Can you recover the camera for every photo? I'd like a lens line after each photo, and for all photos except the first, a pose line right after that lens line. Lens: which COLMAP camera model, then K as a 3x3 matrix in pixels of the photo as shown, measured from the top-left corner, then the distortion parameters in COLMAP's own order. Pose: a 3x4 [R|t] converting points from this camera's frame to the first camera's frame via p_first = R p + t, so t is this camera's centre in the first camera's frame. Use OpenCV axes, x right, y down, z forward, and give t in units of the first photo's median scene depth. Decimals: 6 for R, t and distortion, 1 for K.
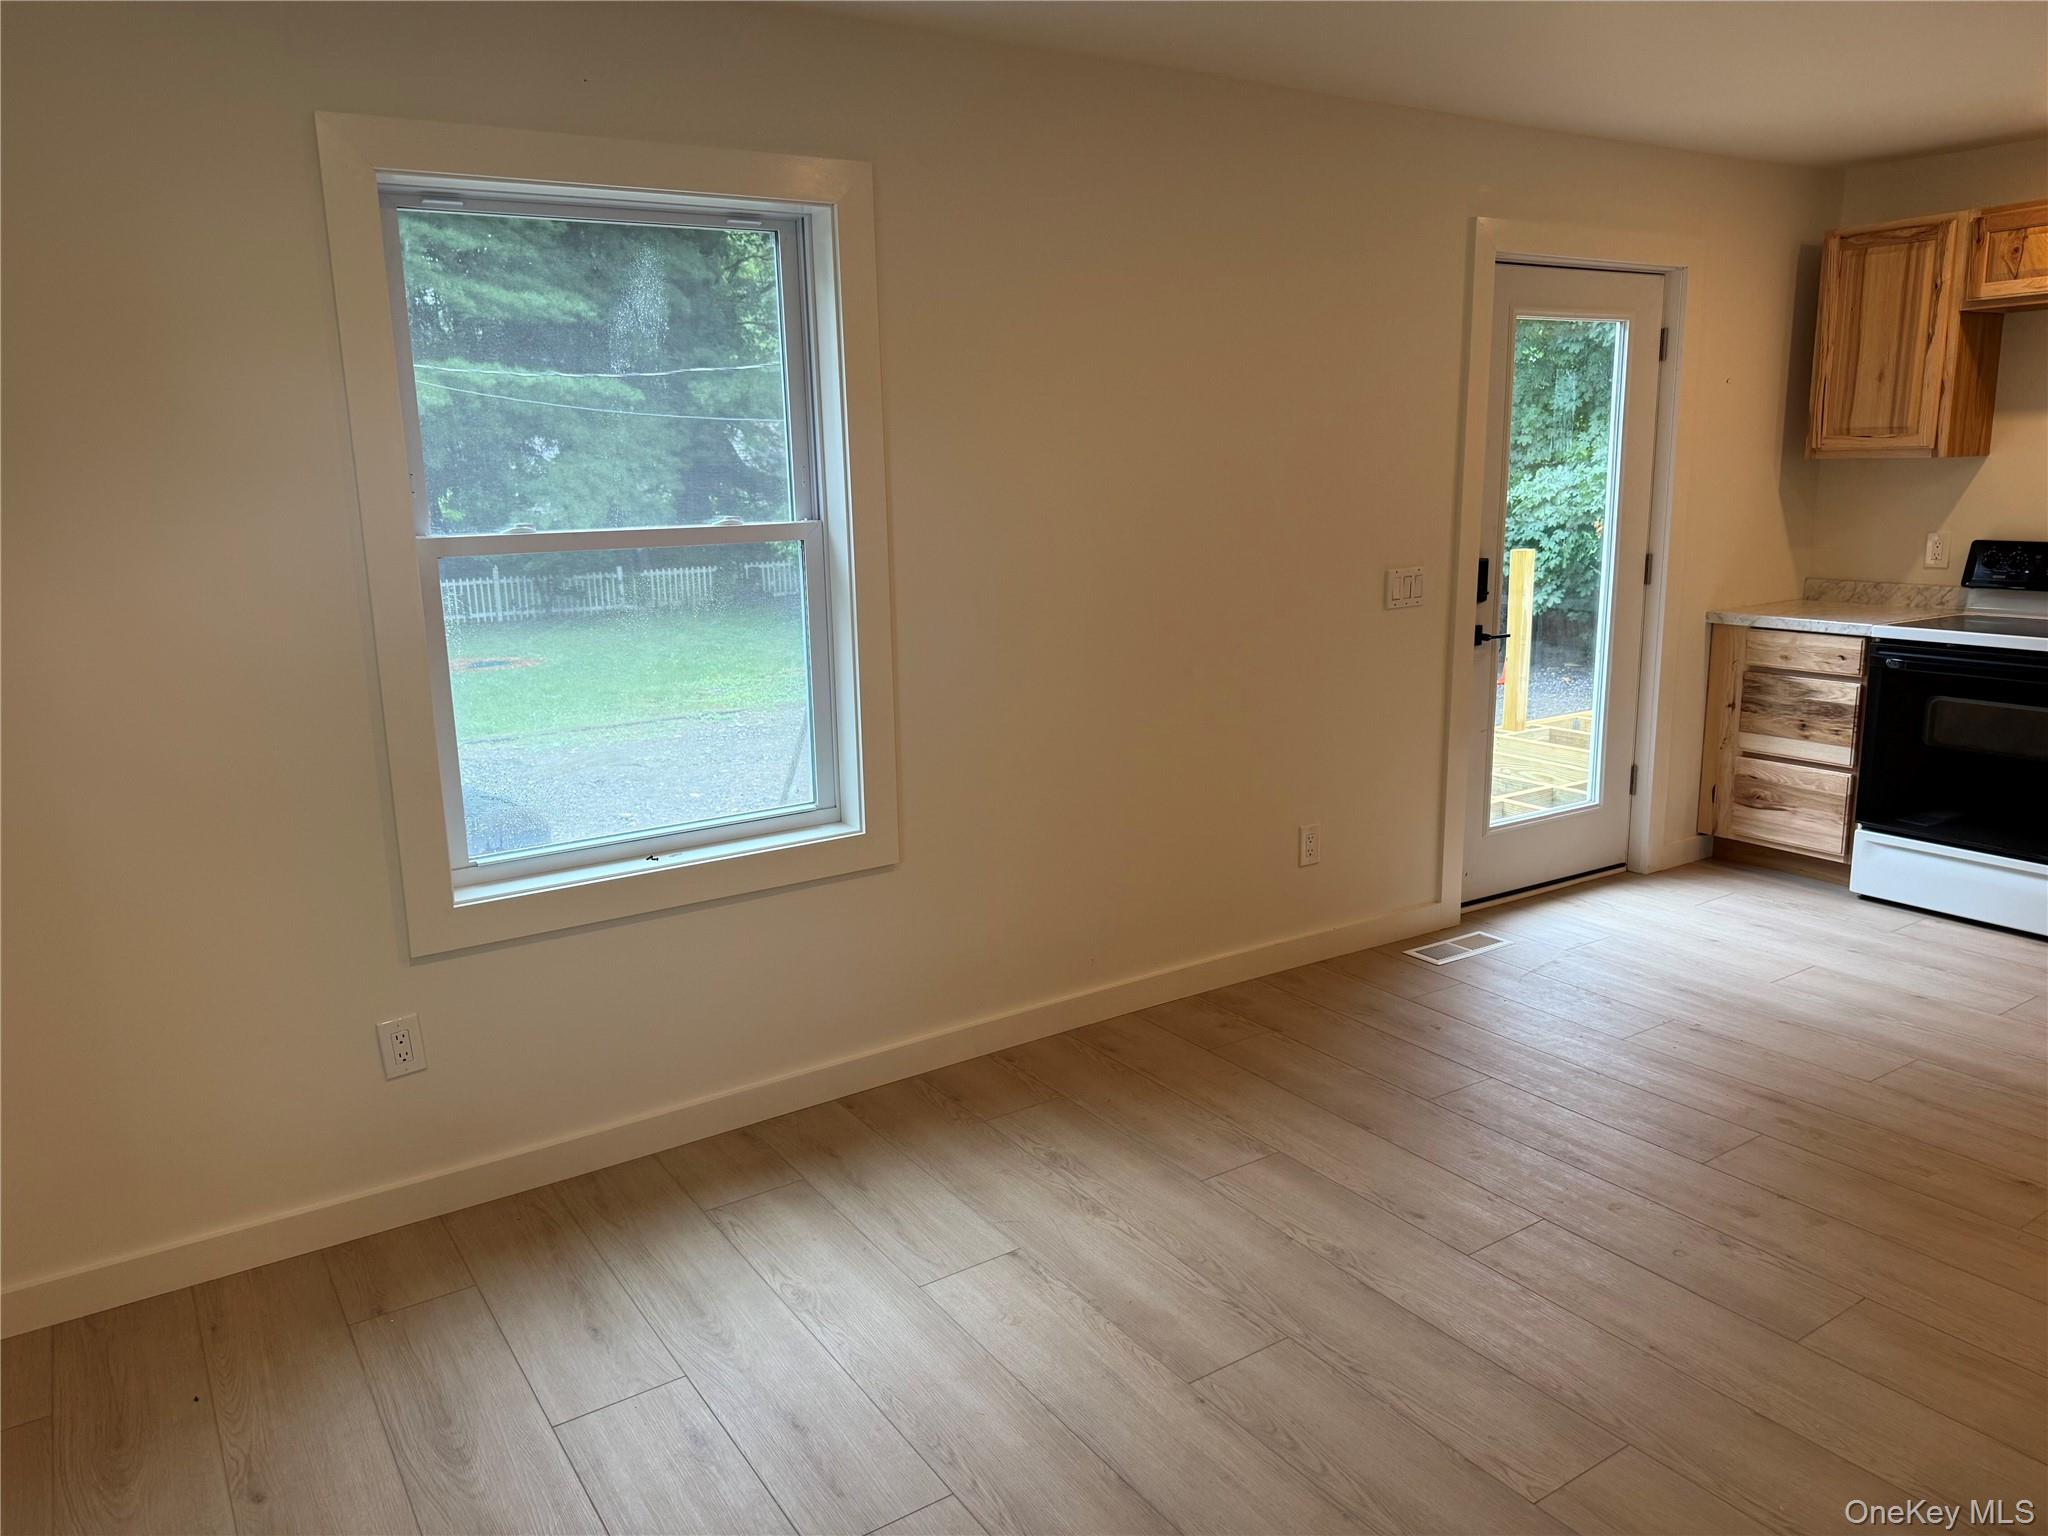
lens RADIAL K [[1427.1, 0, 1020.9], [0, 1427.1, 755.2], [0, 0, 1]] dist [0.061789, -0.068137]
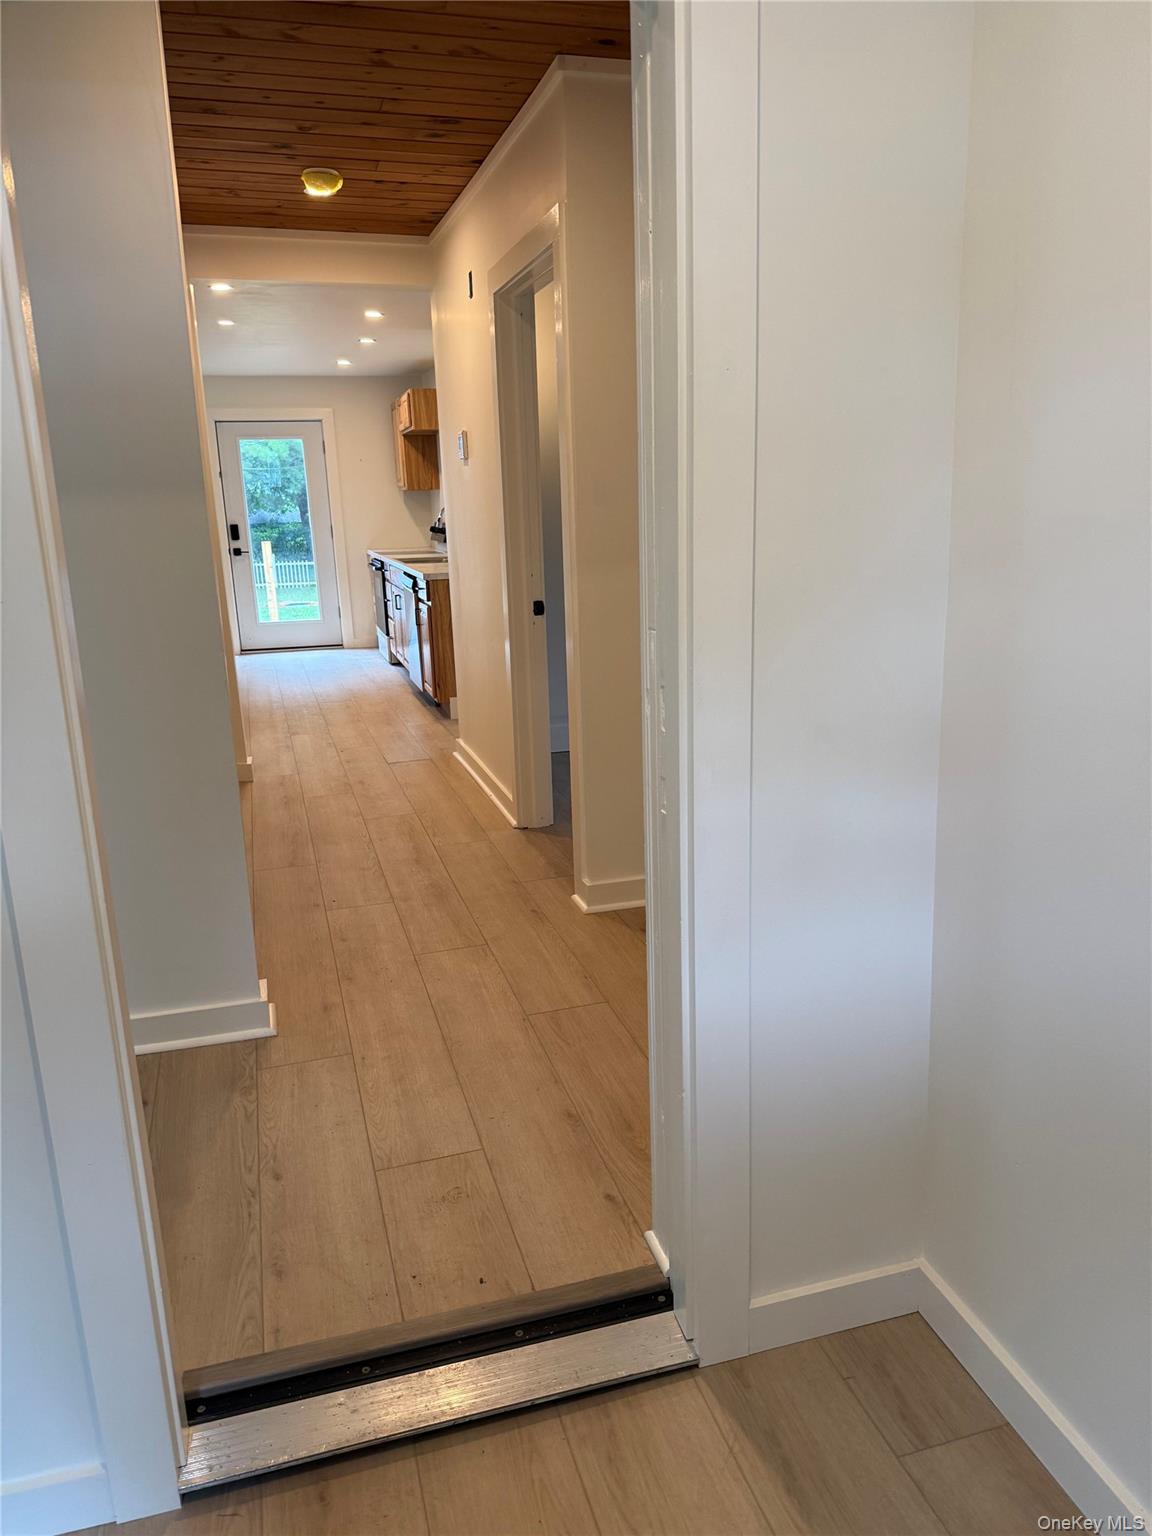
lens RADIAL K [[1070.4, 0, 576.7], [0, 1070.4, 749.3], [0, 0, 1]] dist [0.061789, -0.068137]
pose [[0.957239, 0.053161, -0.284371, 1.522807], [-0.041241, 0.998008, 0.047746, 0.170973], [0.286342, -0.033977, 0.957525, -0.843275]]
